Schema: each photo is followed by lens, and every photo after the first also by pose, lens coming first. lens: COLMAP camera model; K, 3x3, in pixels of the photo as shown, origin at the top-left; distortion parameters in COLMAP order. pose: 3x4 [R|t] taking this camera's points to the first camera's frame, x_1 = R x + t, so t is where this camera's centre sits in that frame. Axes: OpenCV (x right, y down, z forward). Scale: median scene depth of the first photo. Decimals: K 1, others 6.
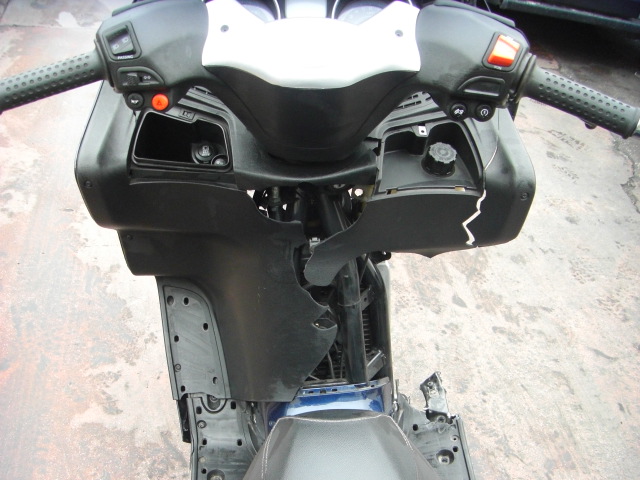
lens RADIAL K [[720.9, 0, 300.9], [0, 720.9, 330.1], [0, 0, 1]] dist [-0.221384, 0.229646]
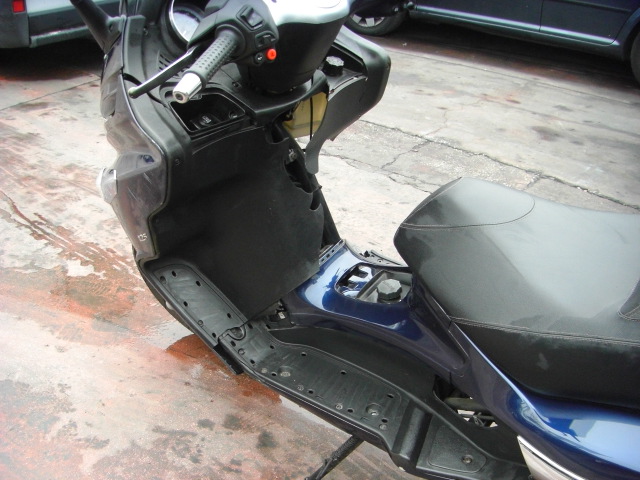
lens RADIAL K [[720.9, 0, 300.9], [0, 720.9, 330.1], [0, 0, 1]] dist [-0.221384, 0.229646]
pose [[0.668119, -0.513740, 0.538226, -0.545104], [0.541527, 0.831819, 0.121759, 0.005330], [-0.510259, 0.210115, 0.833959, -0.061091]]
